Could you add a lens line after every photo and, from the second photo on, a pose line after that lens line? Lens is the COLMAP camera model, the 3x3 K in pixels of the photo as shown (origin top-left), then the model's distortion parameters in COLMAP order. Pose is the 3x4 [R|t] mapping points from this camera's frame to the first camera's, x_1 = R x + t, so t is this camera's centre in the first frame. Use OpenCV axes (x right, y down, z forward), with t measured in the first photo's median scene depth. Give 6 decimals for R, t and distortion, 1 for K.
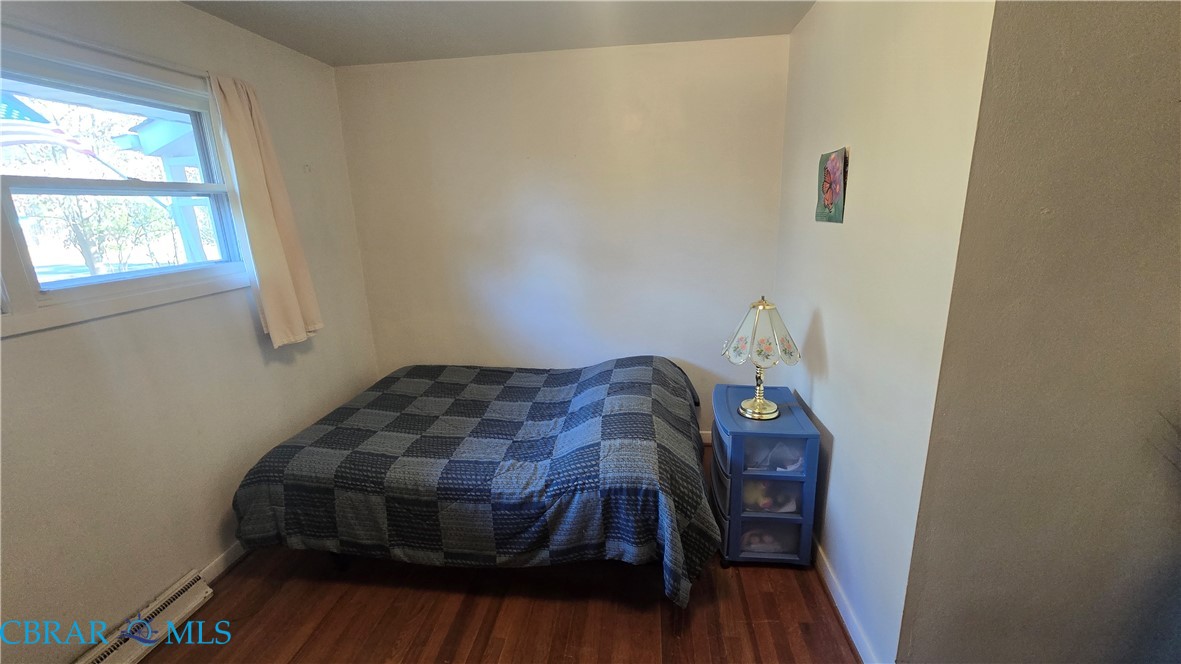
lens RADIAL K [[481.7, 0, 588.7], [0, 481.7, 327.9], [0, 0, 1]] dist [-0.002231, -0.000064]
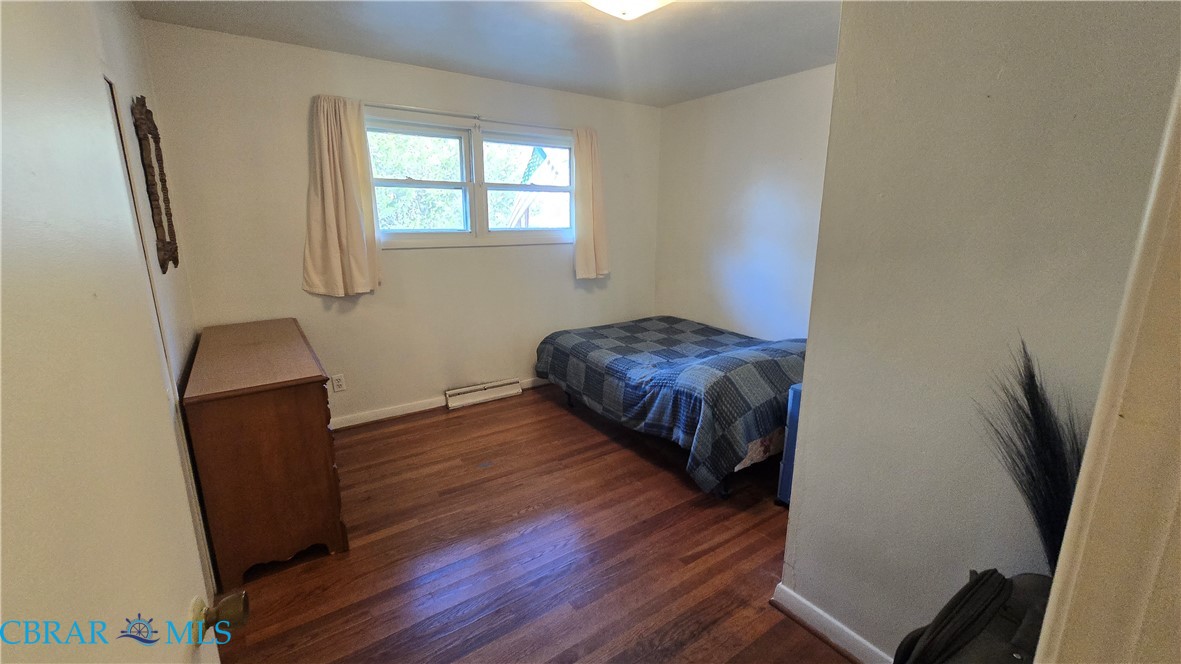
lens RADIAL K [[483.7, 0, 583.7], [0, 483.7, 329.8], [0, 0, 1]] dist [-0.000549, 0.000156]
pose [[0.658263, 0.198995, -0.726011, 0.825394], [-0.202143, 0.975733, 0.084162, 0.084554], [0.725140, 0.091357, 0.682514, -0.209707]]
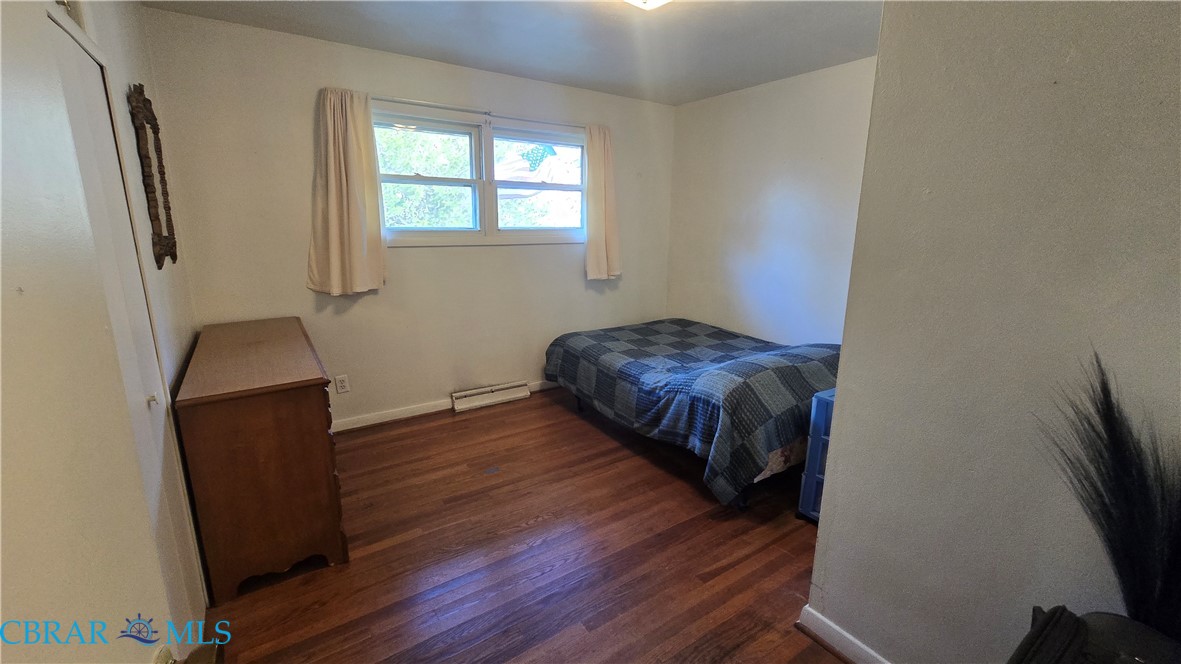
lens RADIAL K [[481.7, 0, 588.7], [0, 481.7, 327.9], [0, 0, 1]] dist [-0.002231, -0.000064]
pose [[0.654765, 0.201433, -0.728497, 0.767764], [-0.212393, 0.974032, 0.078427, 0.089679], [0.725377, 0.103376, 0.680545, -0.183564]]
